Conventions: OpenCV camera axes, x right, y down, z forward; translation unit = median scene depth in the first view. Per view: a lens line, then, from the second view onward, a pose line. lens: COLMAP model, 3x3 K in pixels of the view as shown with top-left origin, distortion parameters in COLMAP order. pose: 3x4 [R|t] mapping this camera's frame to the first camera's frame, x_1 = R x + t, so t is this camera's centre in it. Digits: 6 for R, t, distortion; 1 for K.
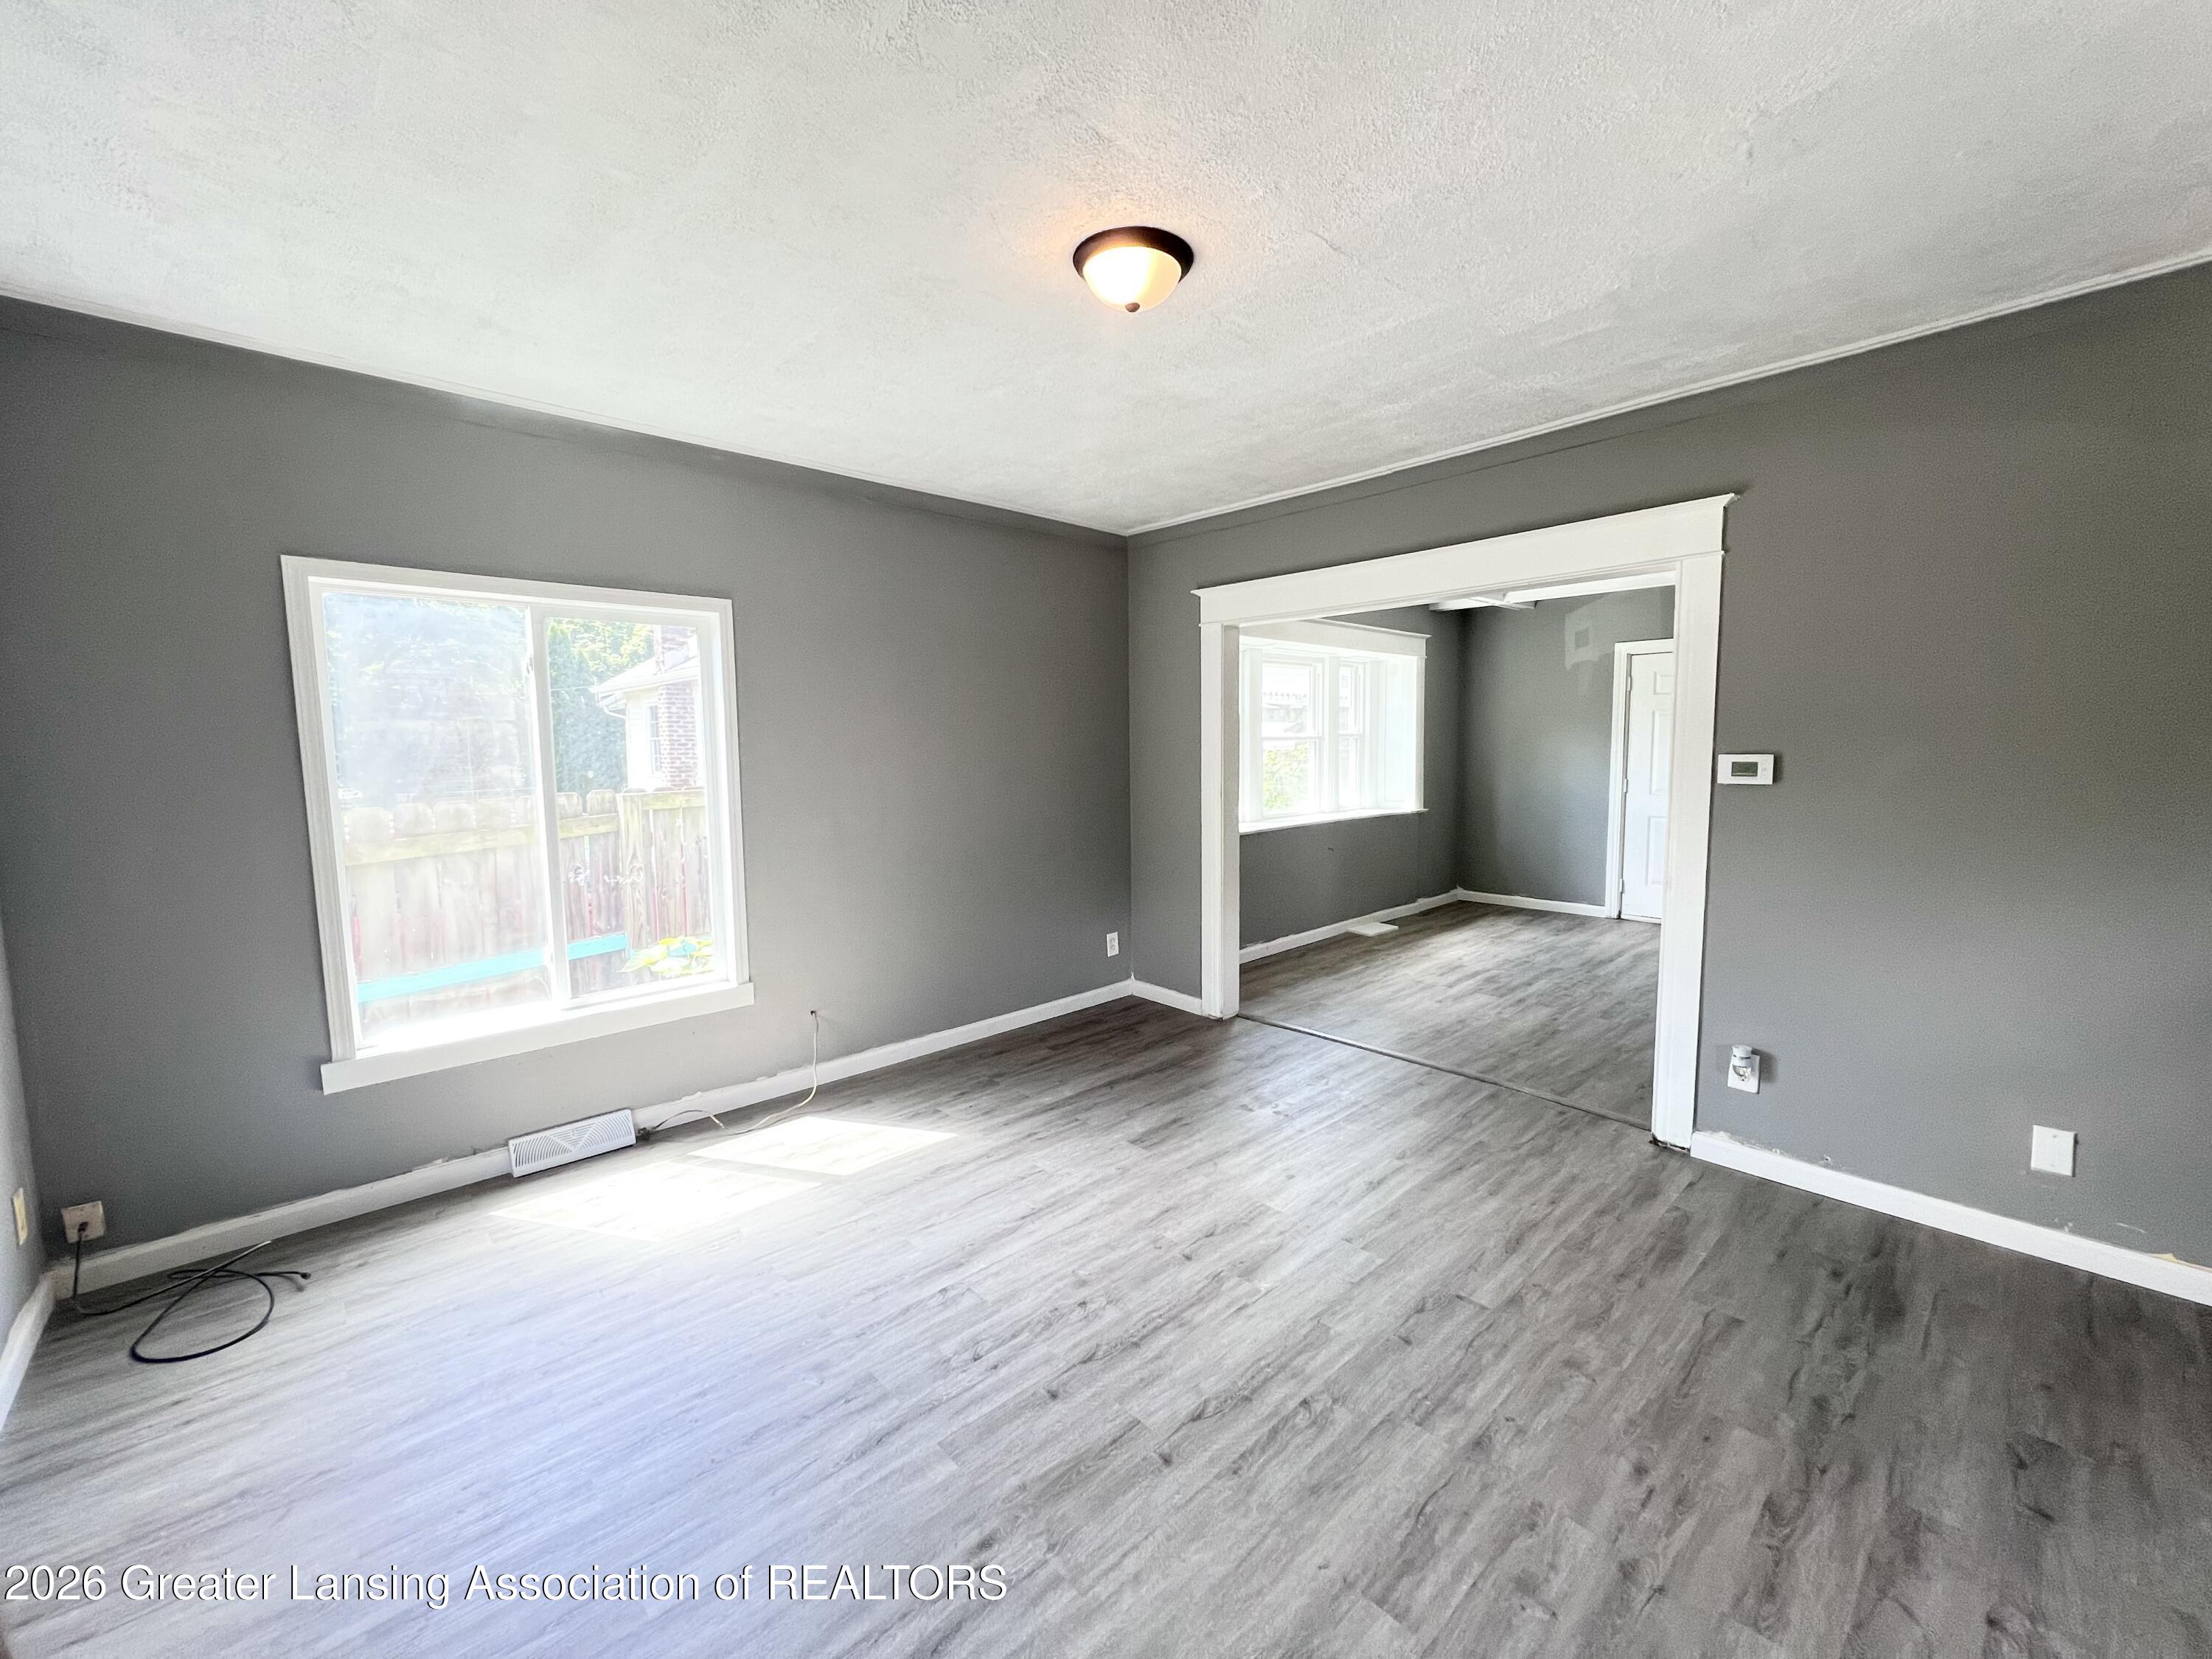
lens RADIAL K [[886.8, 0, 1105.6], [0, 886.8, 825.4], [0, 0, 1]] dist [-0.001225, 0.000048]
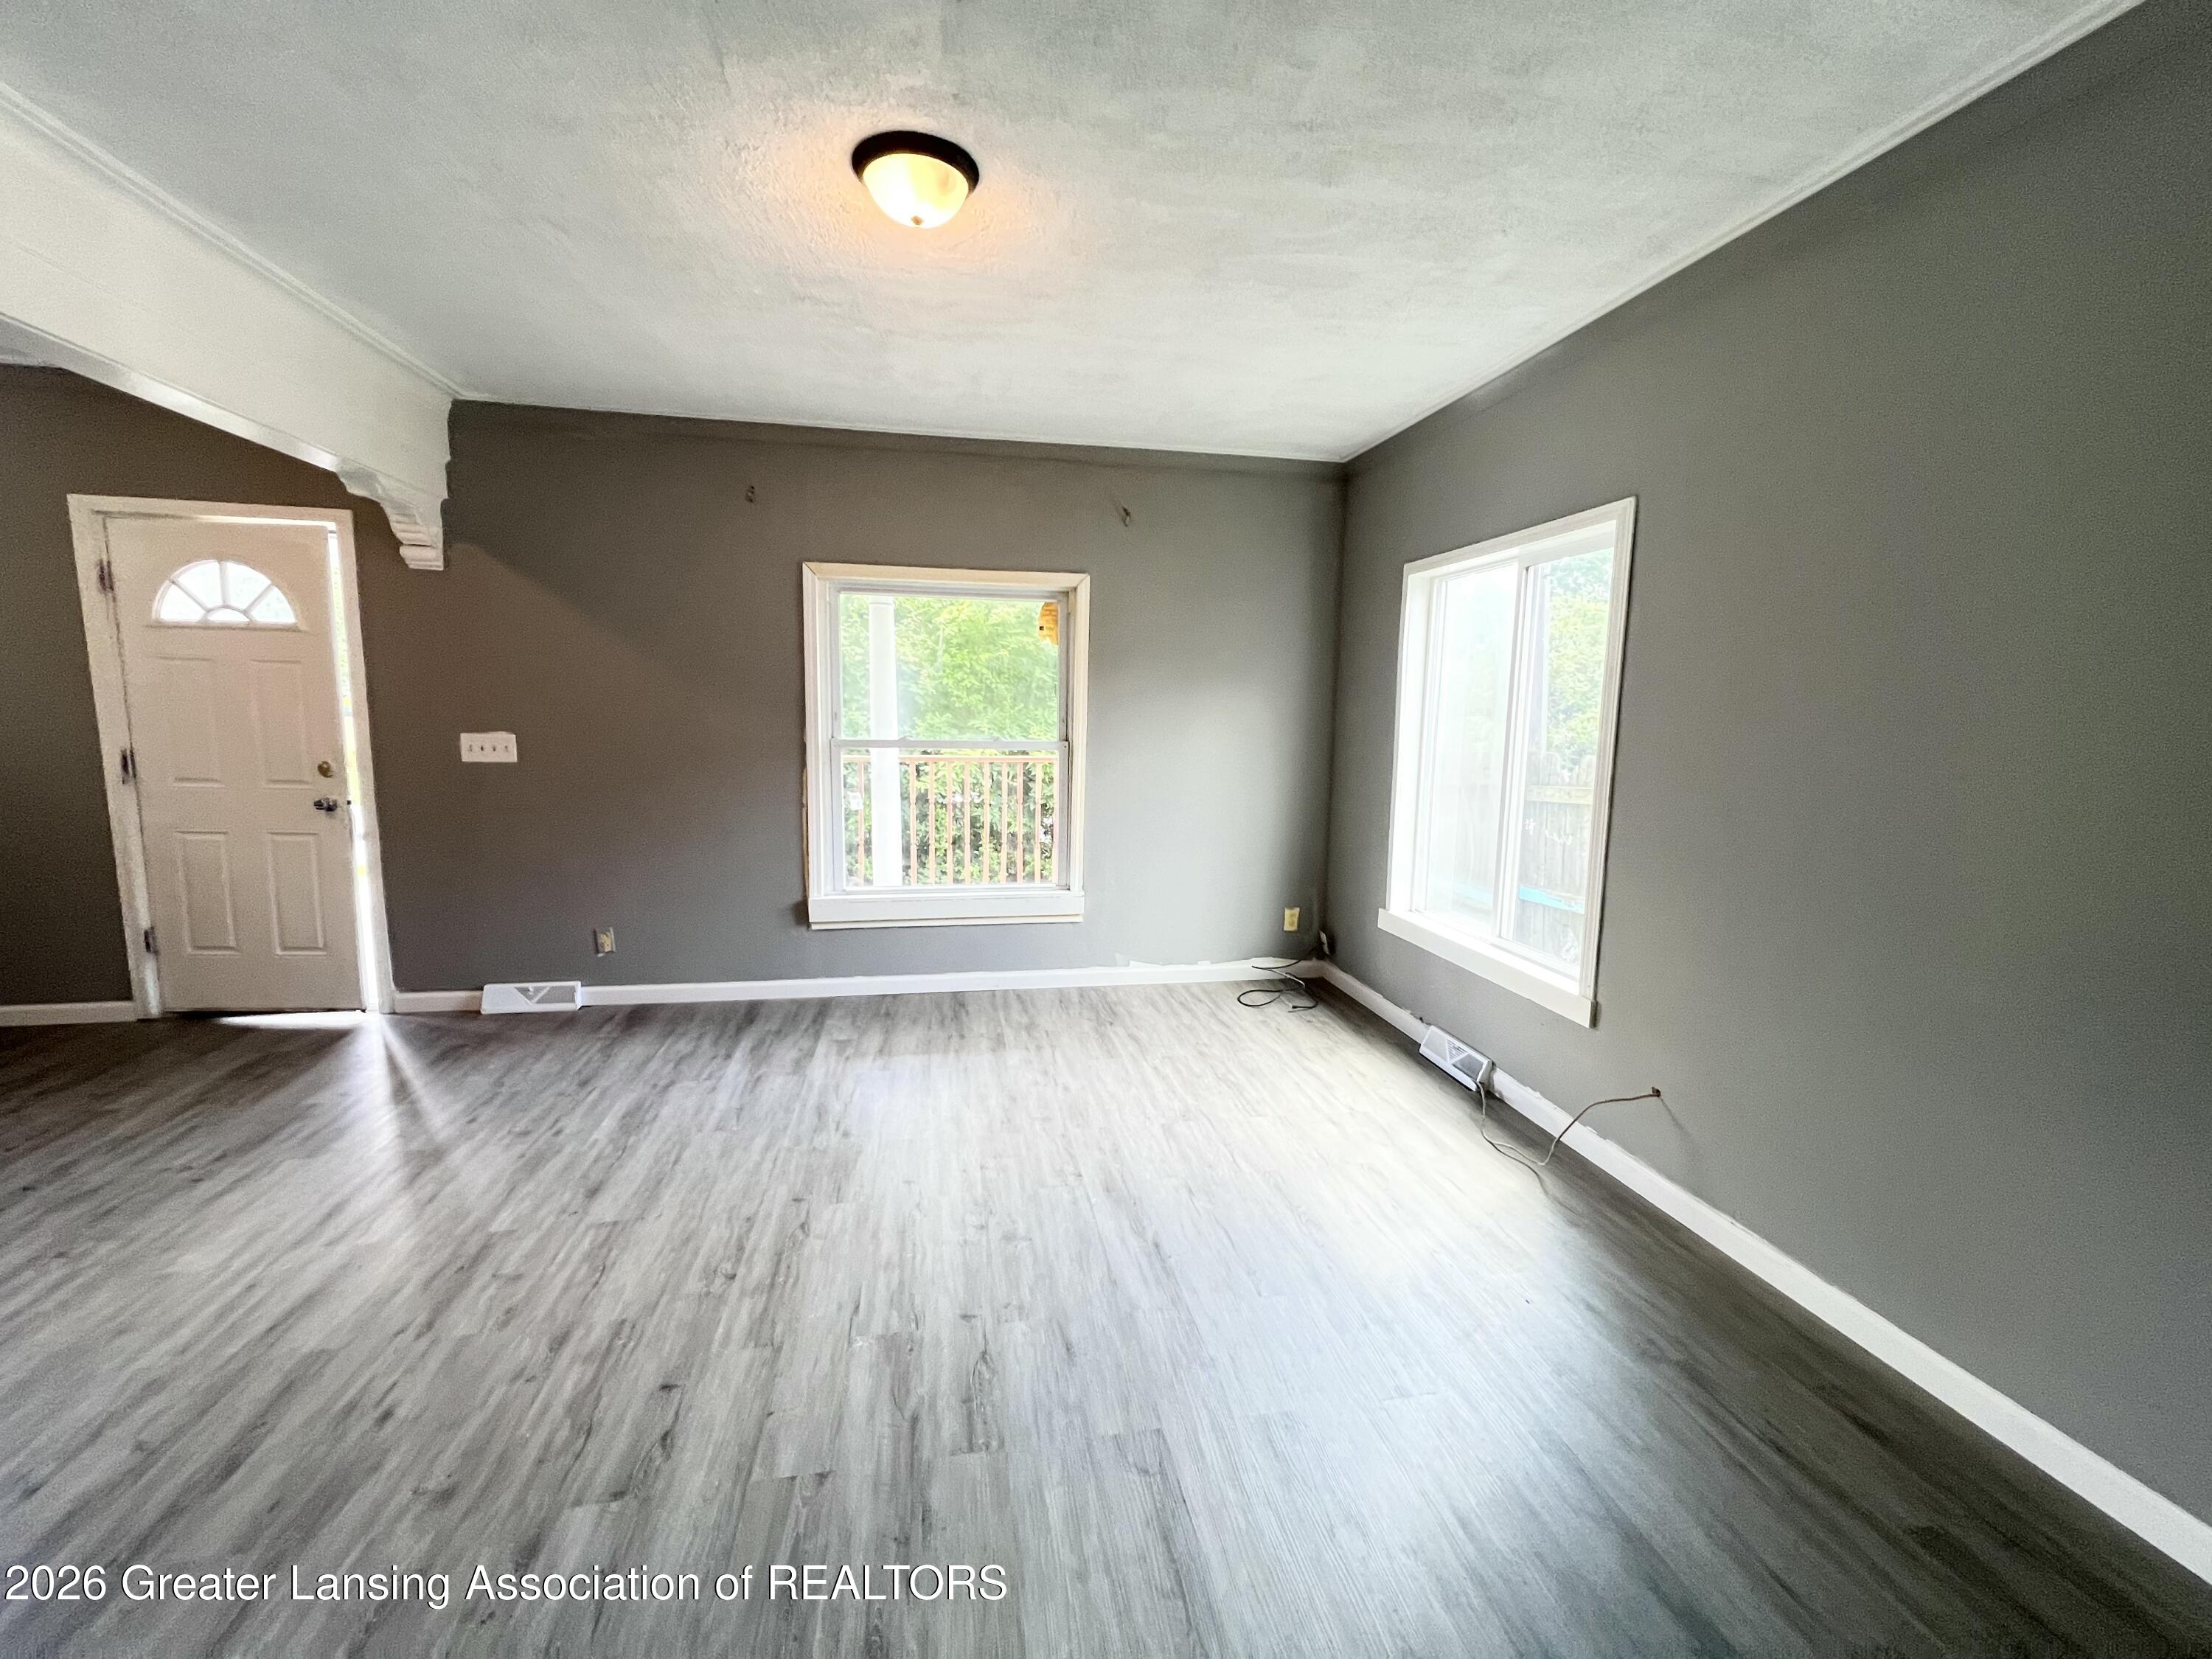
lens RADIAL K [[886.8, 0, 1105.6], [0, 886.8, 825.4], [0, 0, 1]] dist [-0.001225, 0.000048]
pose [[-0.527178, 0.112498, -0.842275, 0.536284], [-0.092376, 0.977737, 0.188409, -0.092330], [0.844719, 0.177131, -0.505049, 1.175738]]
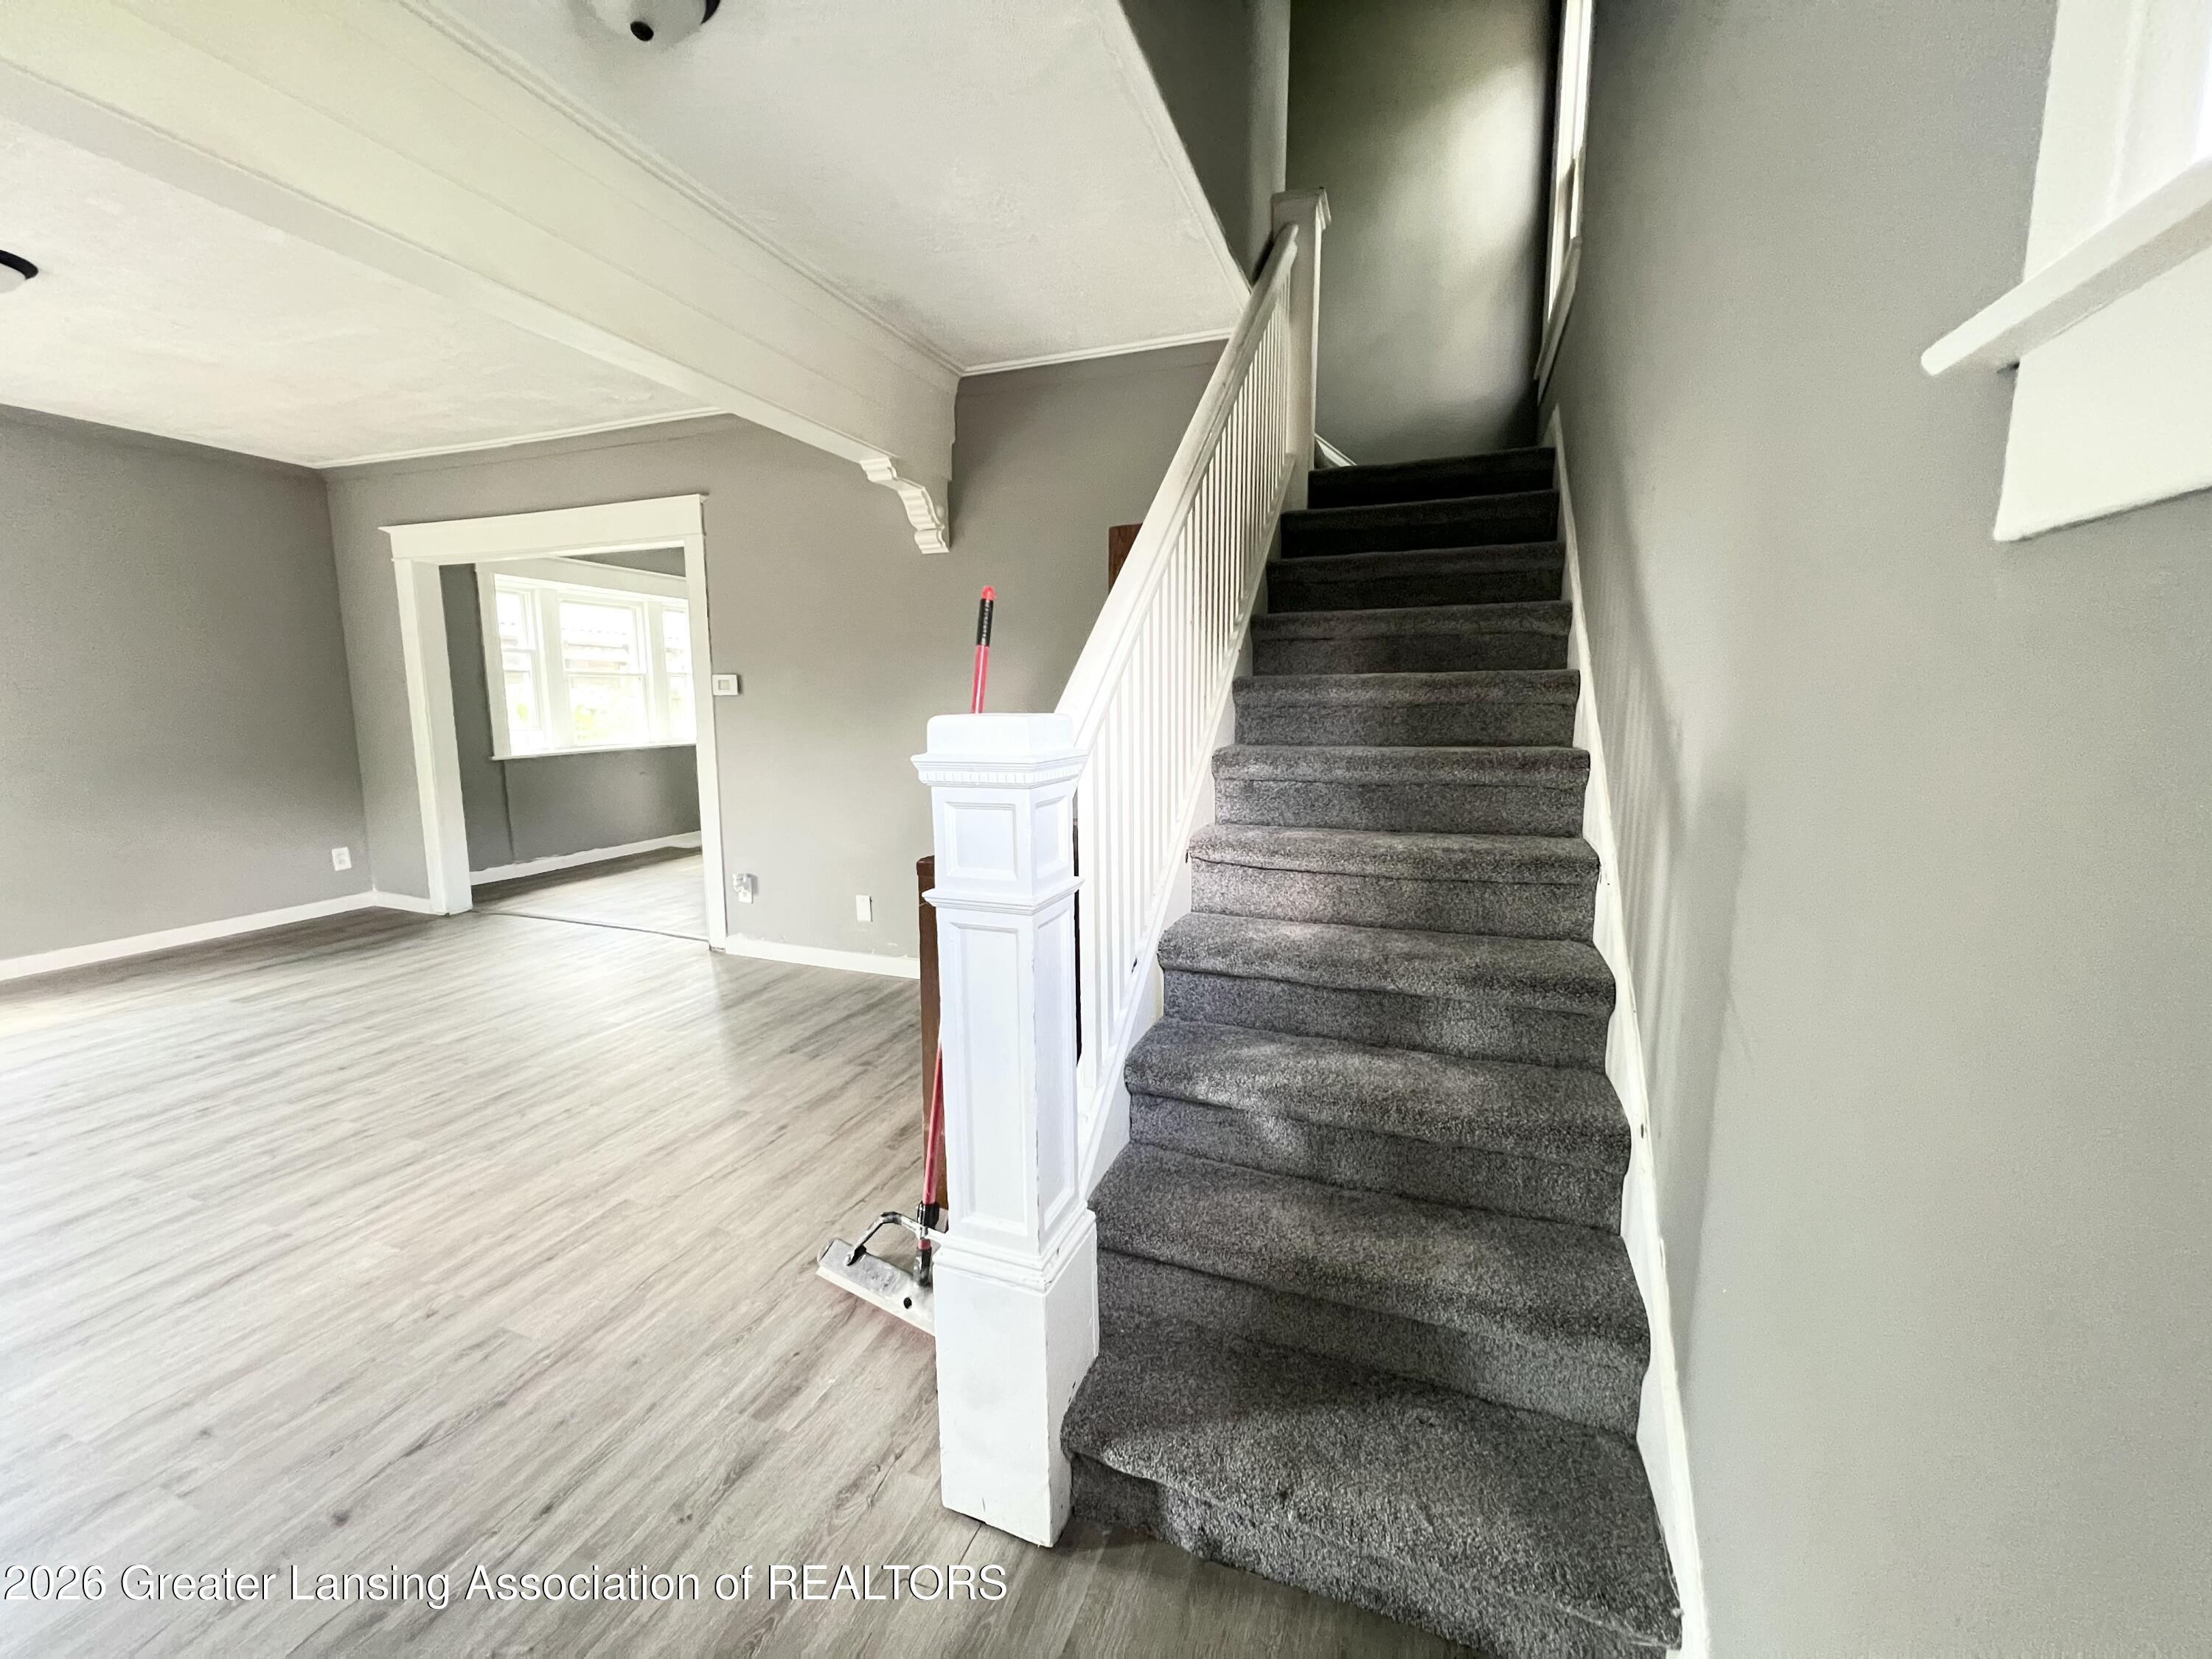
lens RADIAL K [[890.3, 0, 1101.0], [0, 890.3, 825.0], [0, 0, 1]] dist [0.001136, 0.000221]
pose [[0.896512, -0.049672, 0.440225, 0.579445], [0.028436, 0.998097, 0.054710, 0.099385], [-0.442105, -0.036530, 0.896219, -0.582542]]
